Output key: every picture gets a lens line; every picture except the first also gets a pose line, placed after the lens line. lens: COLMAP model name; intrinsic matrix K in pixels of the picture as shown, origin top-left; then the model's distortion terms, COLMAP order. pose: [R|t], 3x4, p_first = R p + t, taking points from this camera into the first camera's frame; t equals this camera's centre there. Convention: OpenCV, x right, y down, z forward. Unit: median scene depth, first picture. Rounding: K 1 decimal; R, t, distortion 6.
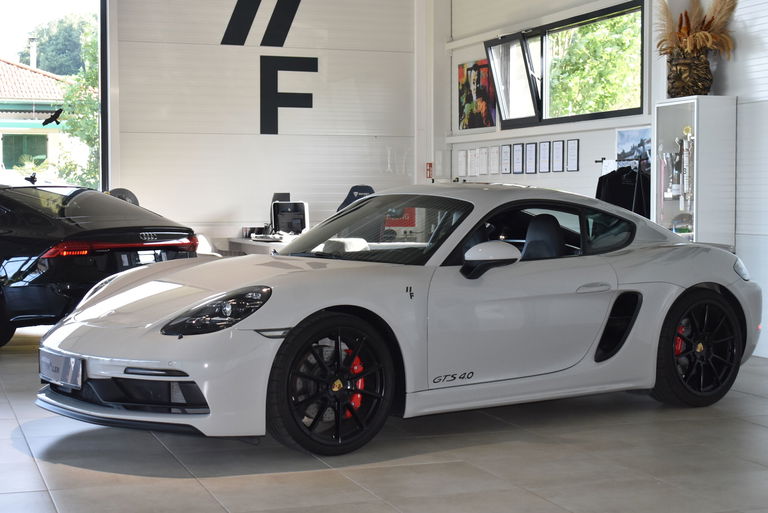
lens RADIAL K [[1327.5, 0, 383.5], [0, 1327.5, 254.2], [0, 0, 1]] dist [-0.002523, 0.000000]
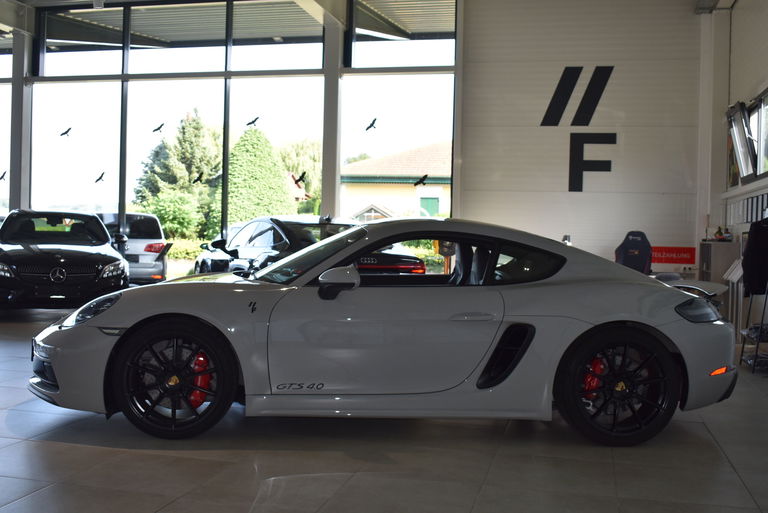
lens RADIAL K [[844.8, 0, 385.2], [0, 844.8, 257.1], [0, 0, 1]] dist [-0.056194, 0.000000]
pose [[0.839154, 0.034112, -0.542823, 0.302828], [-0.049245, 0.998697, -0.013369, -0.005954], [0.541659, 0.037950, 0.839741, 0.269331]]
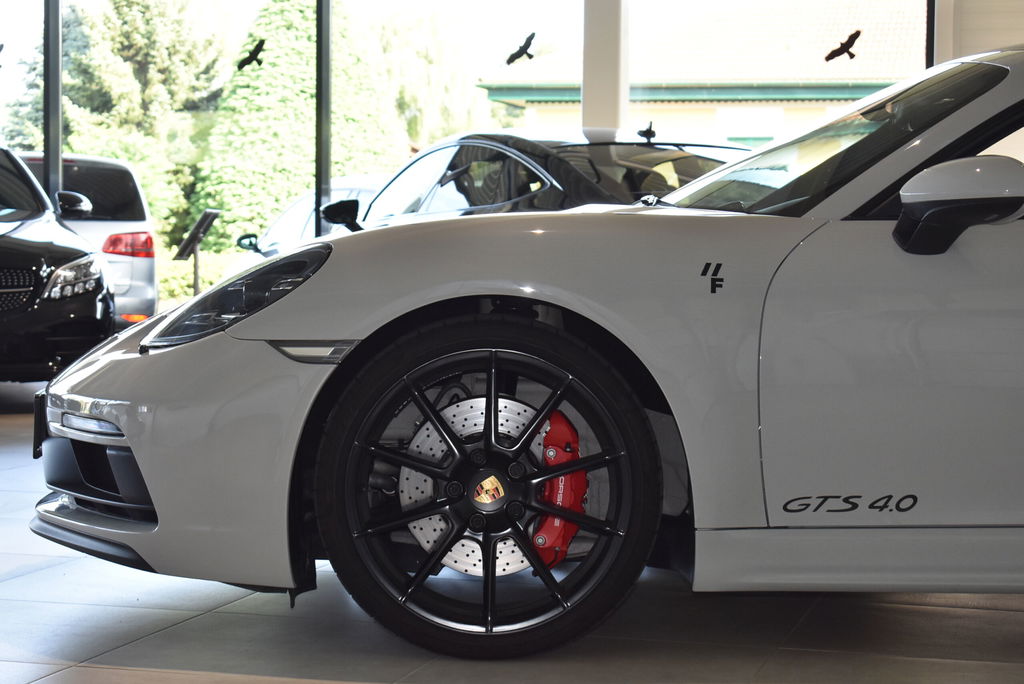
lens RADIAL K [[2100.7, 0, 510.2], [0, 2100.7, 346.4], [0, 0, 1]] dist [0.053189, 0.000000]
pose [[0.816361, 0.034662, -0.576501, 0.199308], [-0.036935, 0.999287, 0.007779, 0.027996], [0.576360, 0.014943, 0.817059, 0.268956]]
